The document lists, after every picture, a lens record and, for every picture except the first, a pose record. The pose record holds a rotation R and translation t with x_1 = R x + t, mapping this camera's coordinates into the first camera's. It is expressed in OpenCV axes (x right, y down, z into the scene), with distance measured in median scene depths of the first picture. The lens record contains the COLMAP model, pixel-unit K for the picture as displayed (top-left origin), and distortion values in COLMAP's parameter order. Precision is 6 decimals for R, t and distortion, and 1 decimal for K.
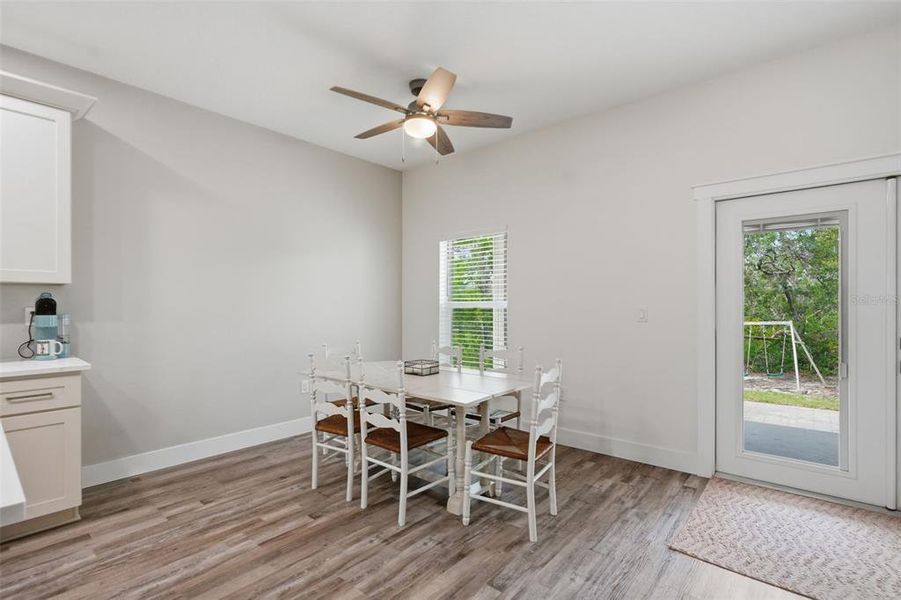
lens RADIAL K [[411.2, 0, 458.6], [0, 411.2, 305.4], [0, 0, 1]] dist [-0.001468, 0.001834]
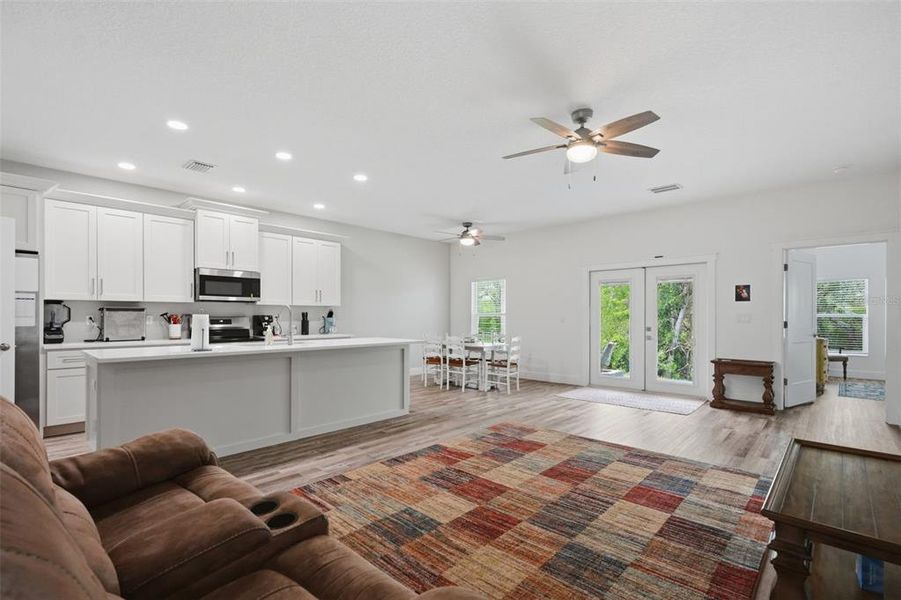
lens RADIAL K [[411.2, 0, 446.7], [0, 411.2, 314.7], [0, 0, 1]] dist [-0.001468, 0.001834]
pose [[0.999264, 0.006072, -0.037881, -0.135464], [-0.005801, 0.999957, 0.007272, -0.019016], [0.037924, -0.007047, 0.999256, -1.641749]]
